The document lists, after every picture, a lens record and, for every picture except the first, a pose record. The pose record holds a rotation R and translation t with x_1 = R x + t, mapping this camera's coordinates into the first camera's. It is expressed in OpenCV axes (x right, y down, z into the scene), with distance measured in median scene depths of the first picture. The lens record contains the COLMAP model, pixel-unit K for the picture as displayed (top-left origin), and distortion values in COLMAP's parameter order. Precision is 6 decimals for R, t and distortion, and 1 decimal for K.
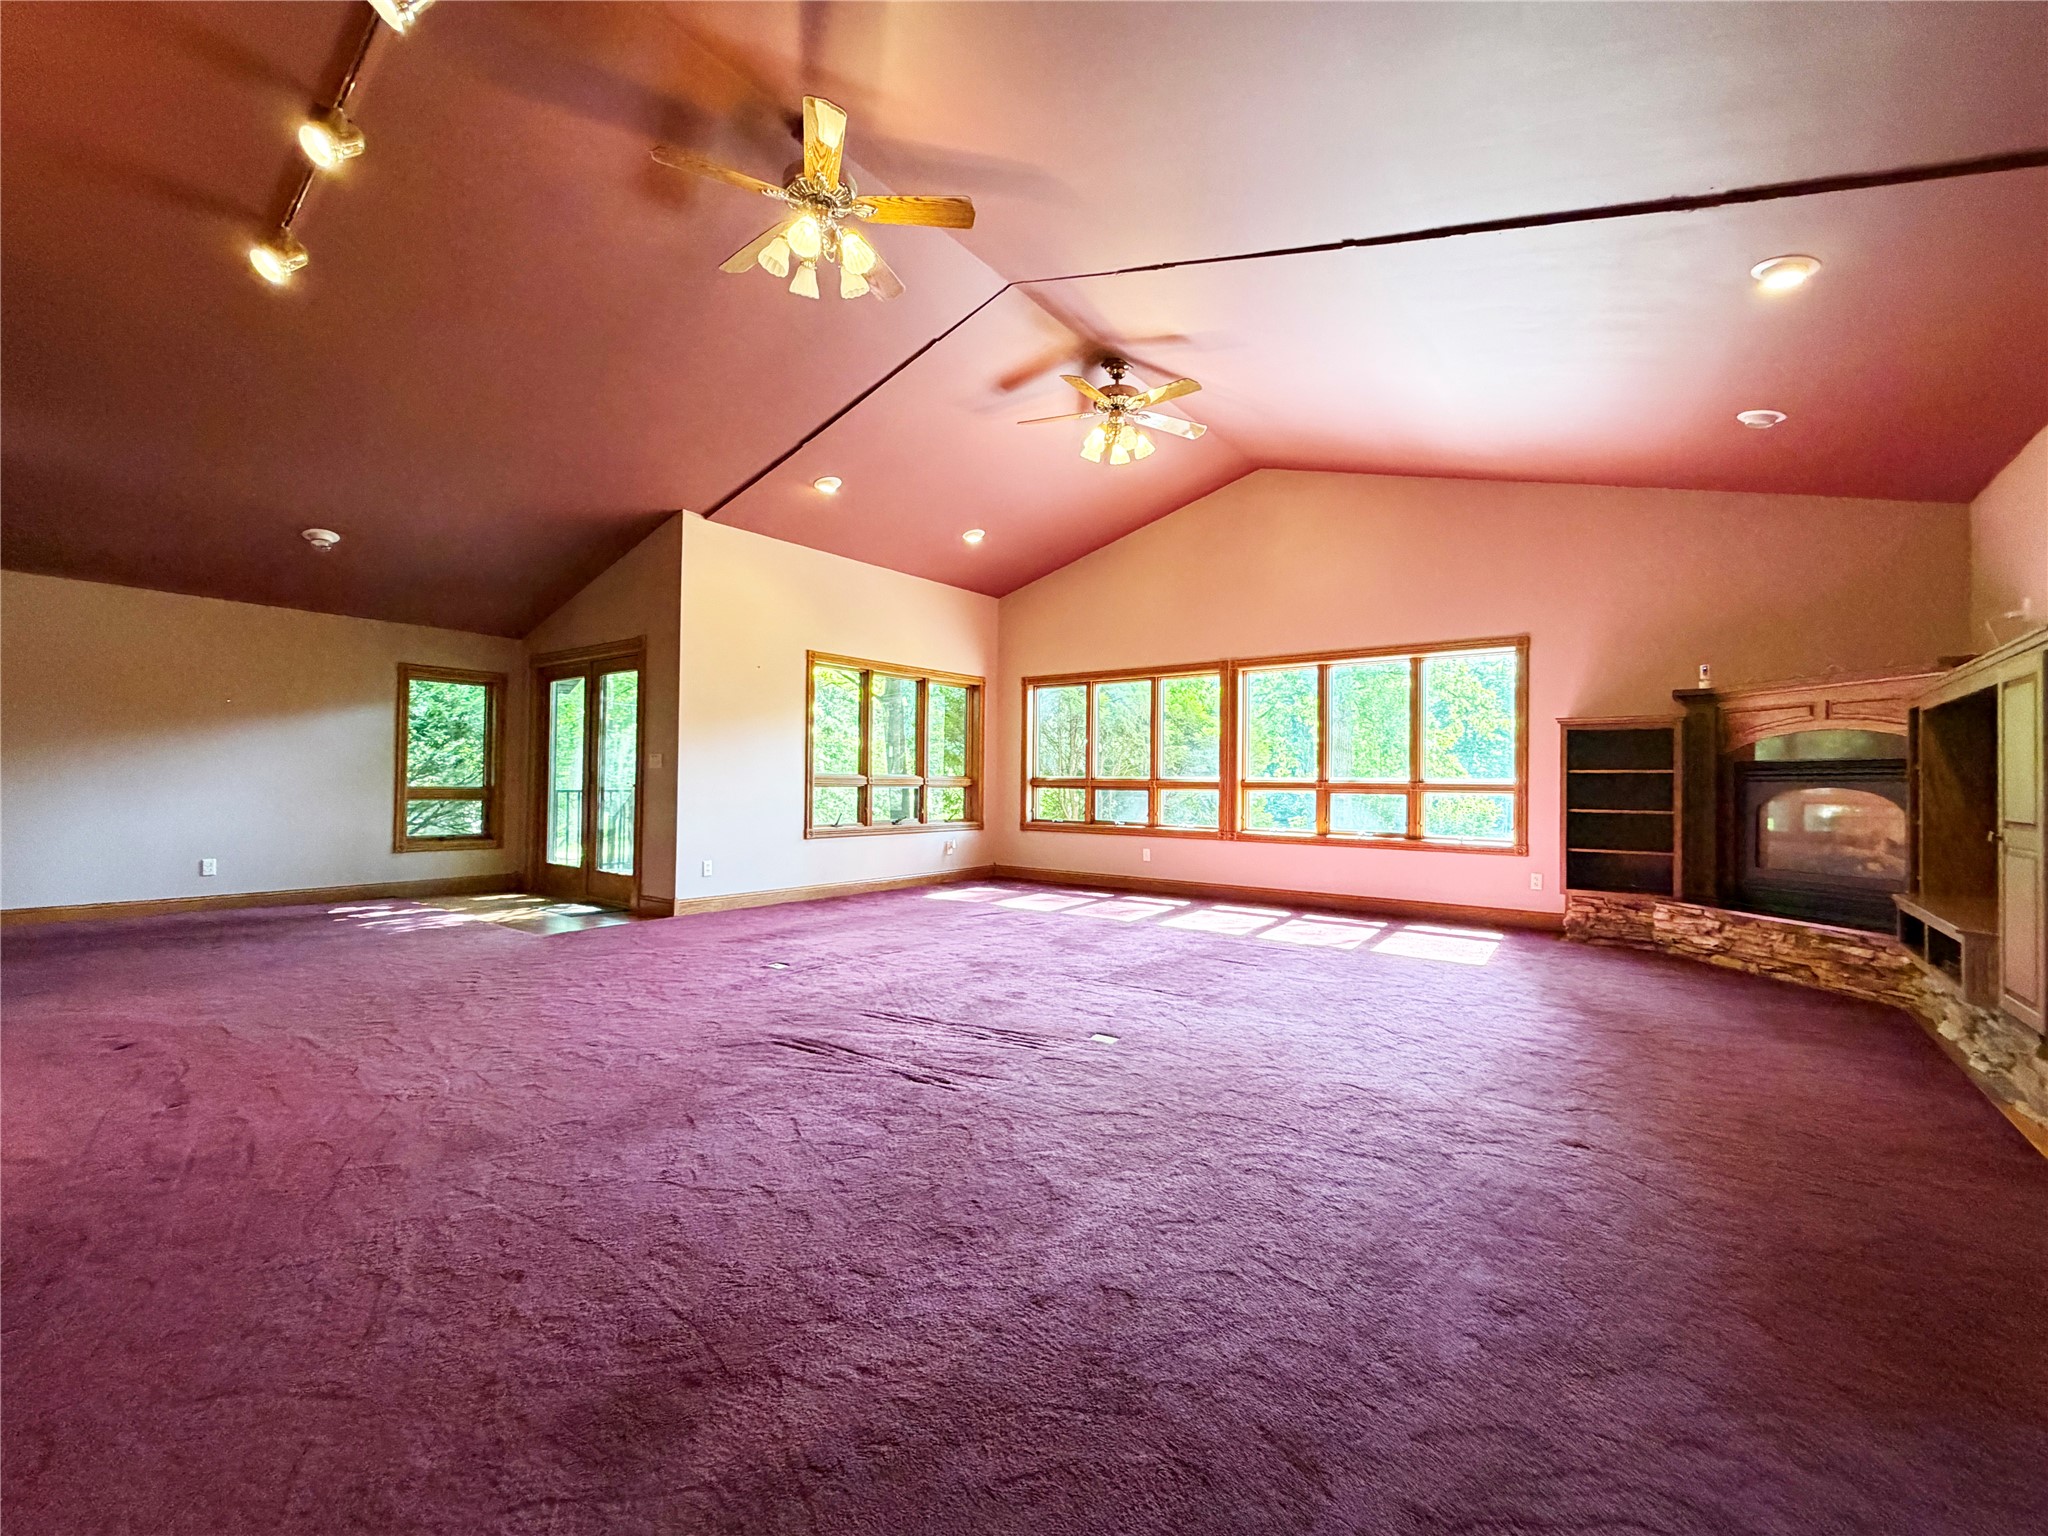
lens RADIAL K [[872.1, 0, 1024.0], [0, 872.1, 768.0], [0, 0, 1]] dist [0.000652, 0.000182]
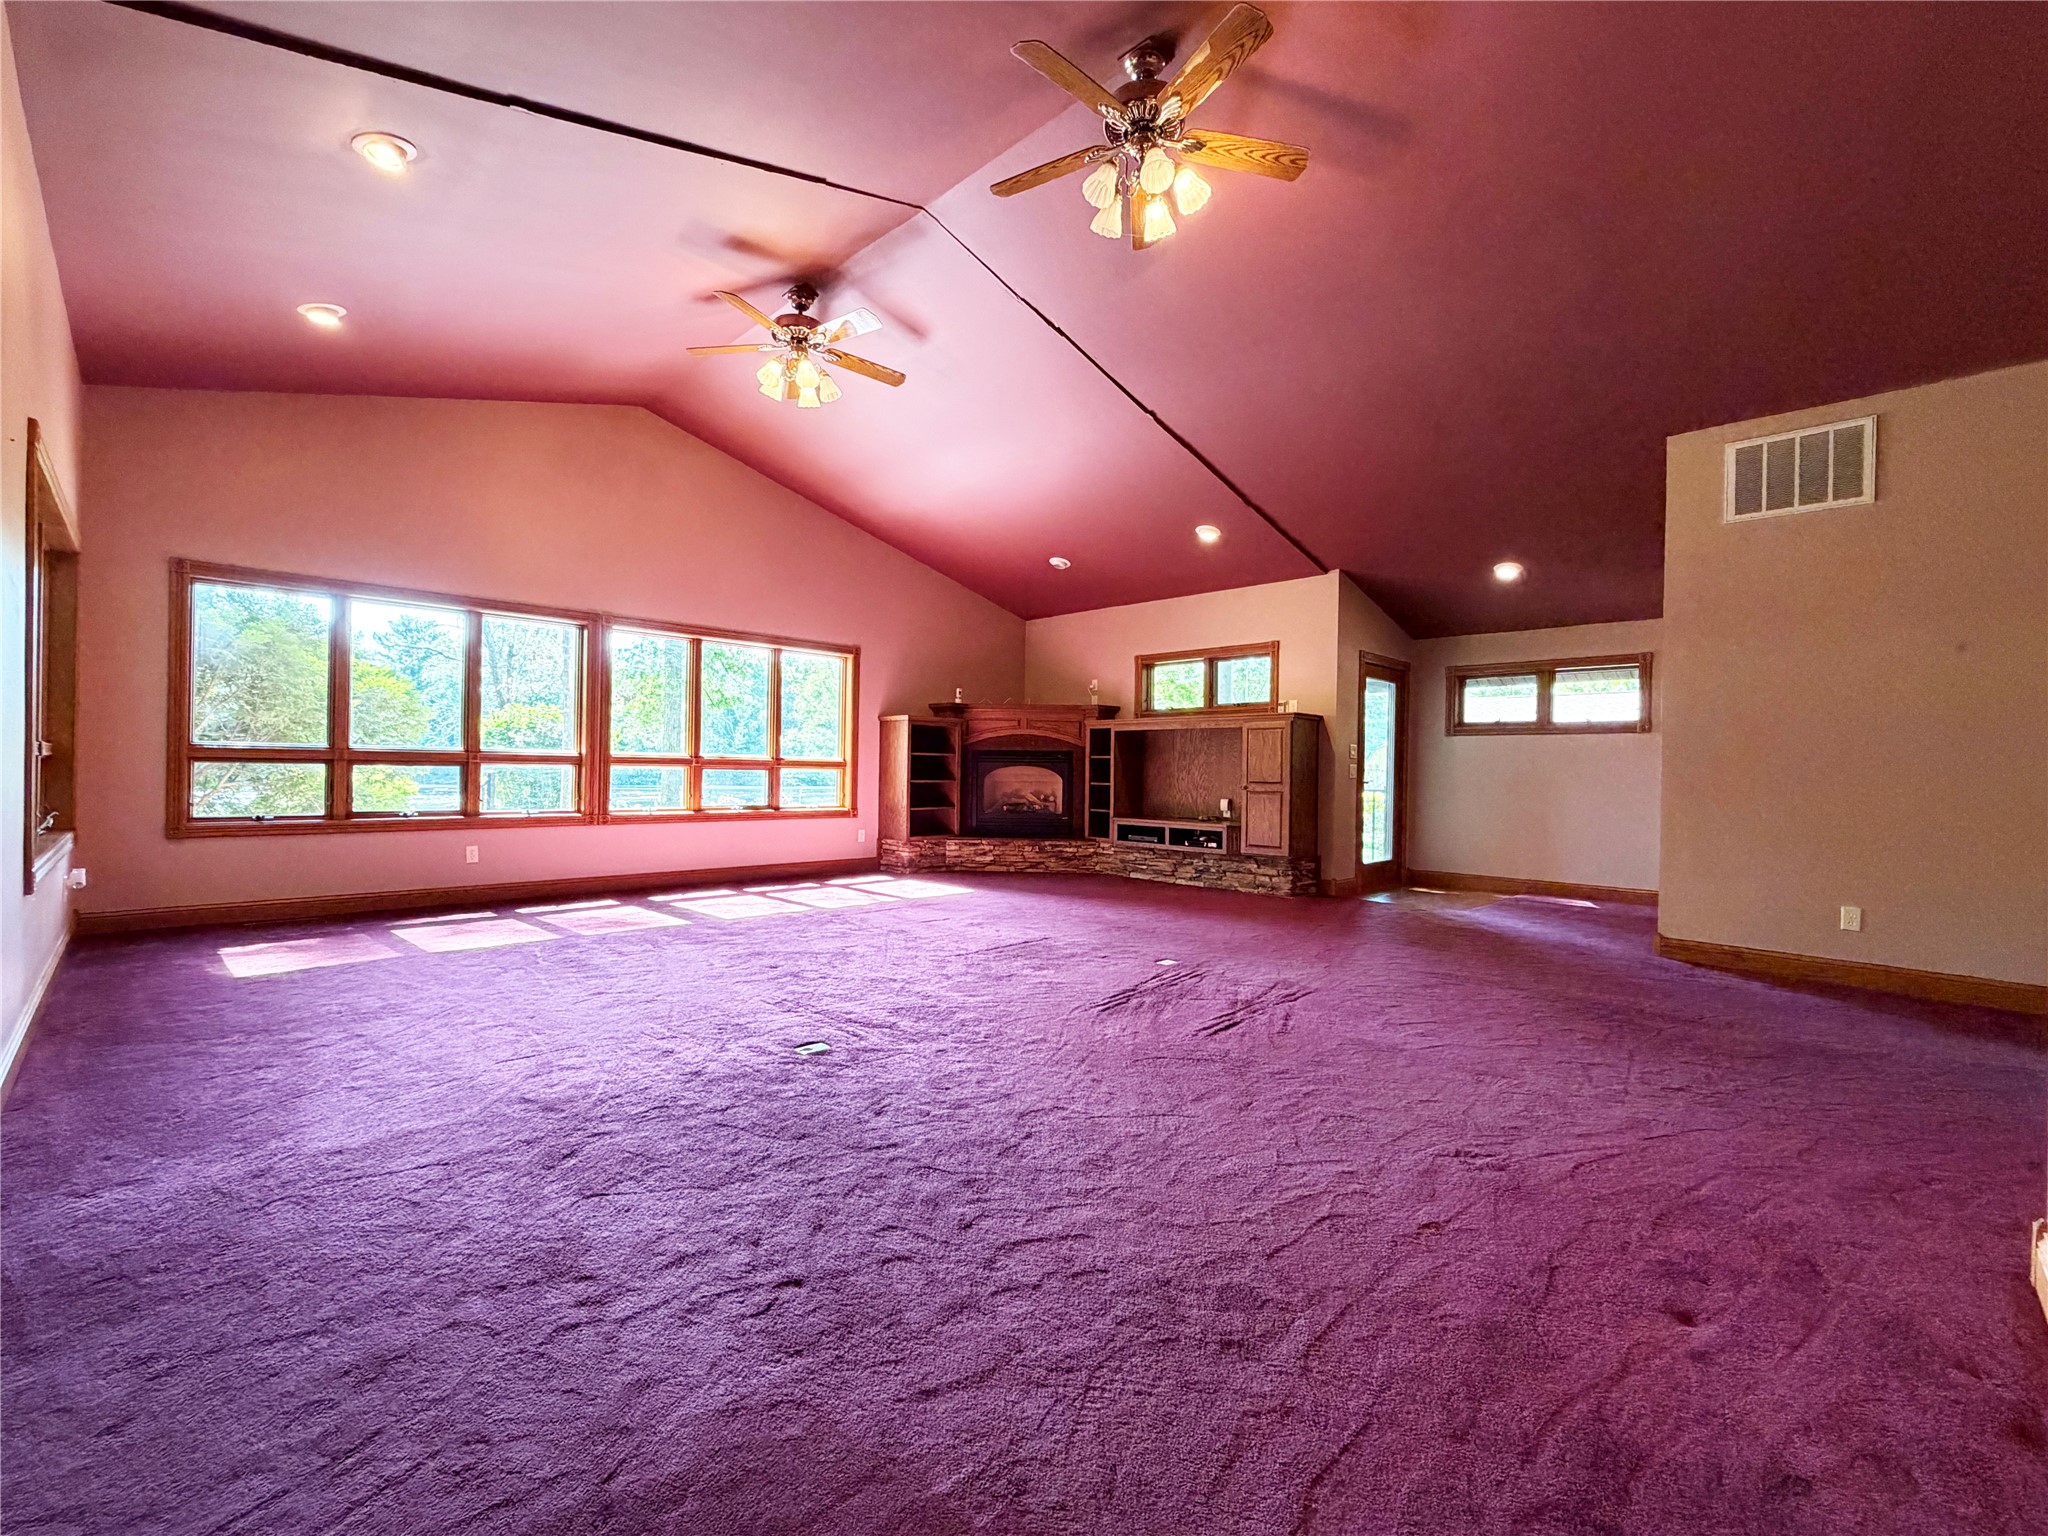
lens RADIAL K [[872.1, 0, 1024.0], [0, 872.1, 768.0], [0, 0, 1]] dist [0.000652, 0.000182]
pose [[0.123771, -0.007072, 0.992286, -0.757001], [-0.033875, 0.999362, 0.011347, 0.004839], [-0.991733, -0.035018, 0.123452, 0.647055]]
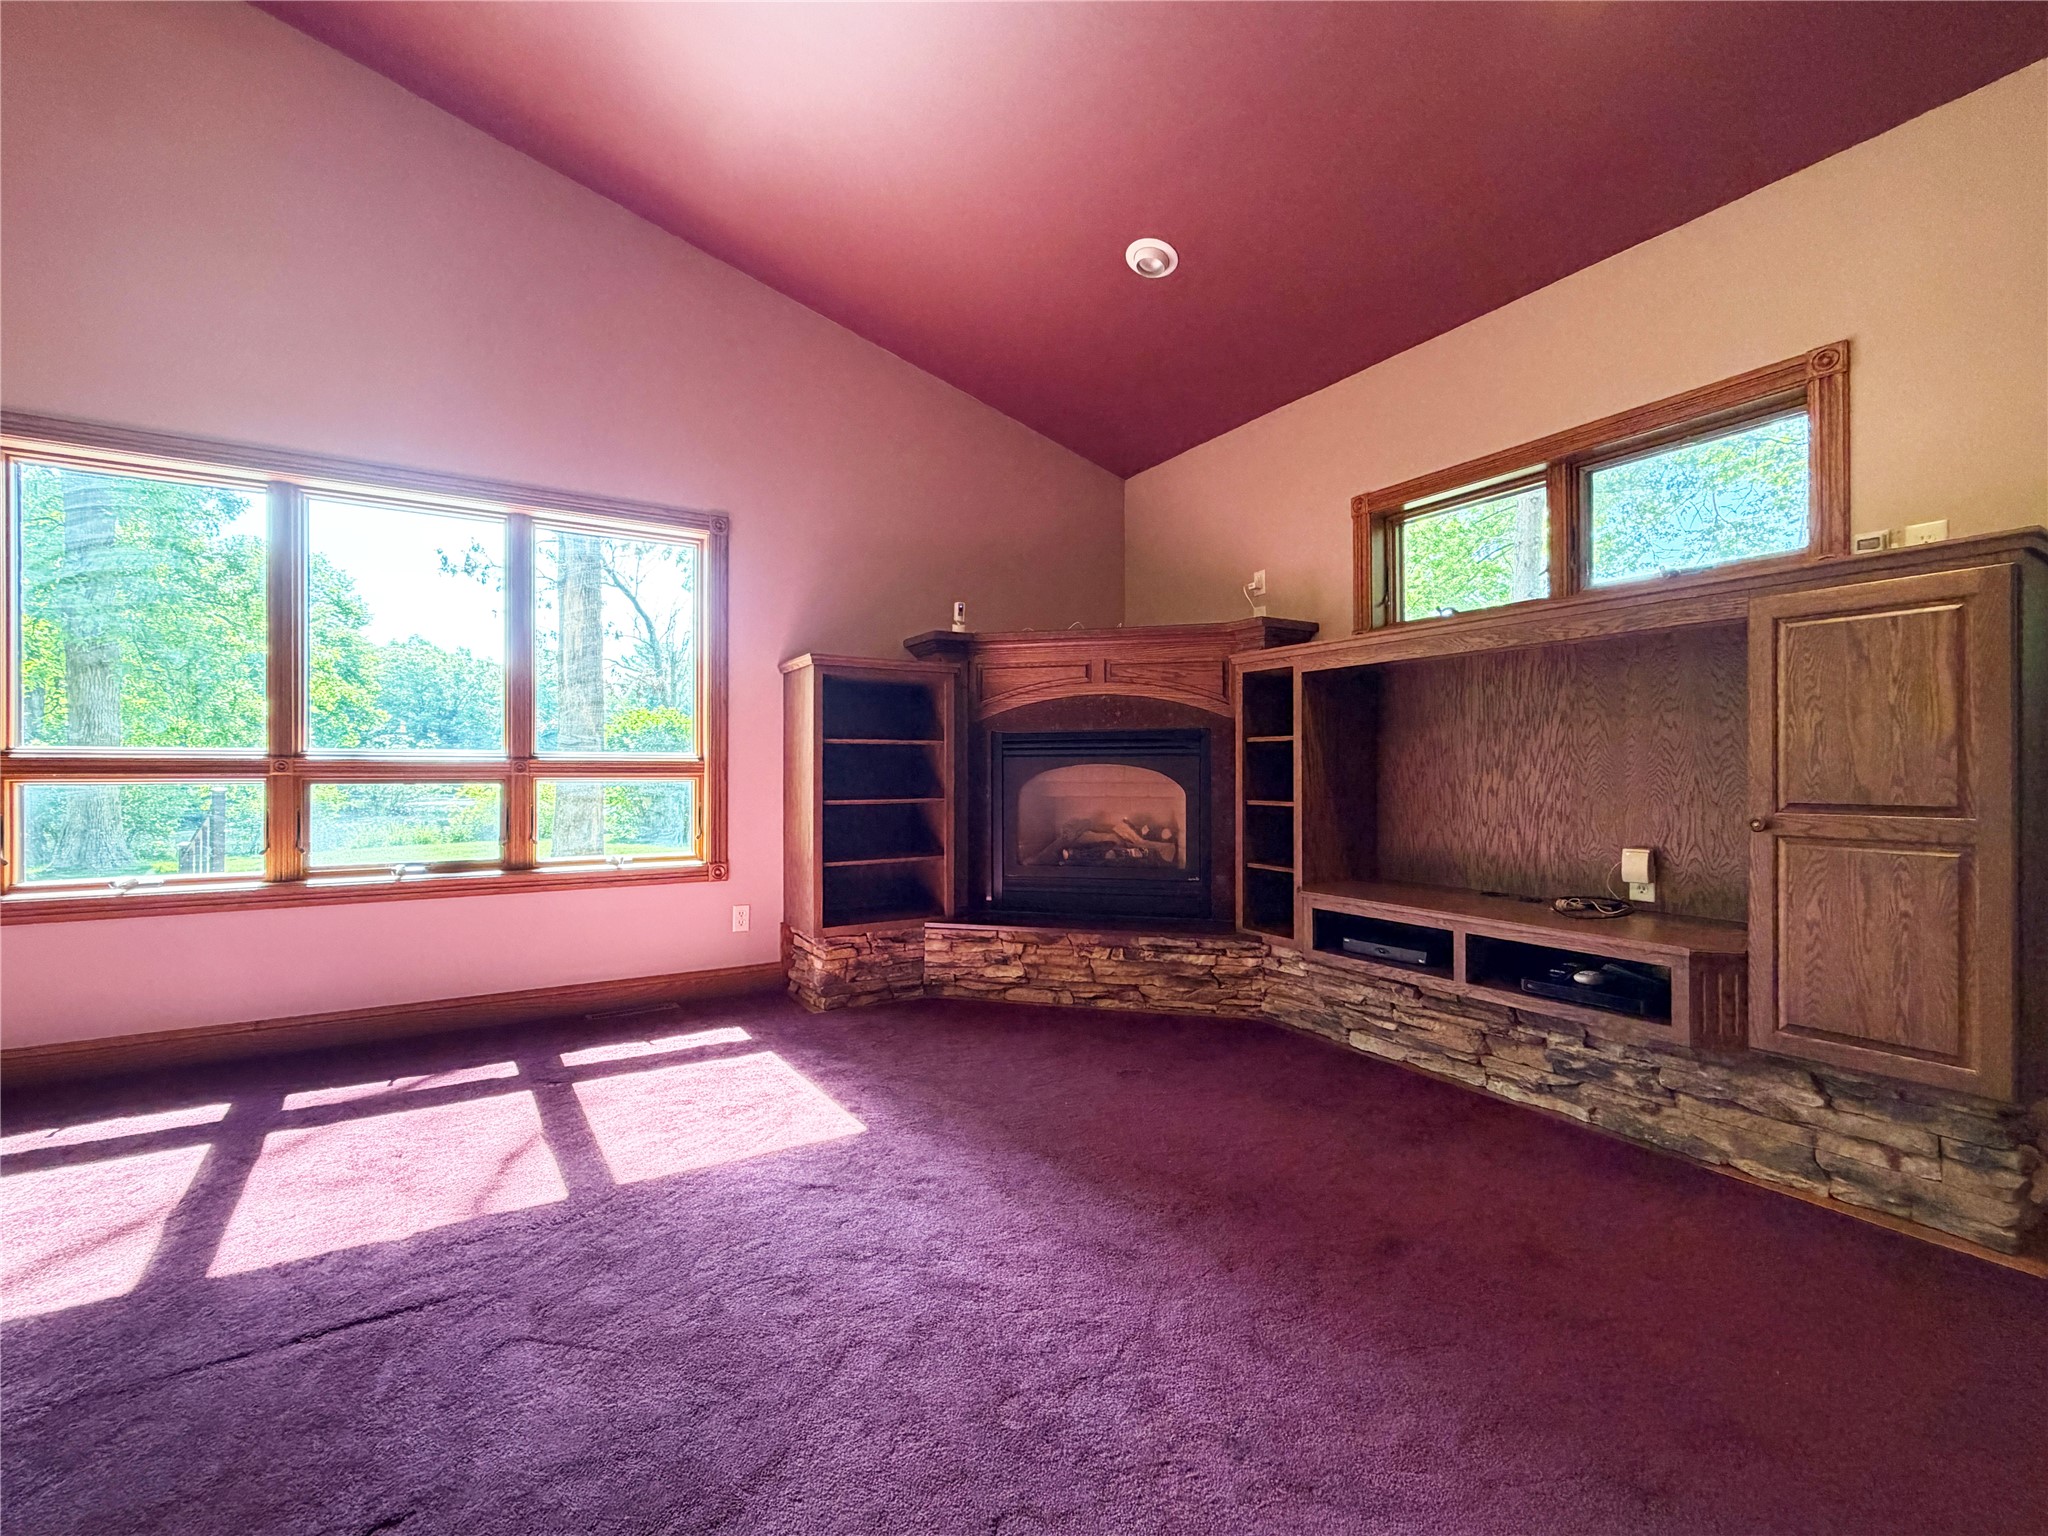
lens RADIAL K [[872.1, 0, 1024.0], [0, 872.1, 768.0], [0, 0, 1]] dist [0.000652, 0.000182]
pose [[0.353848, -0.009766, 0.935252, 0.086969], [-0.013456, 0.999789, 0.015531, 0.011848], [-0.935206, -0.018080, 0.353642, 0.645628]]
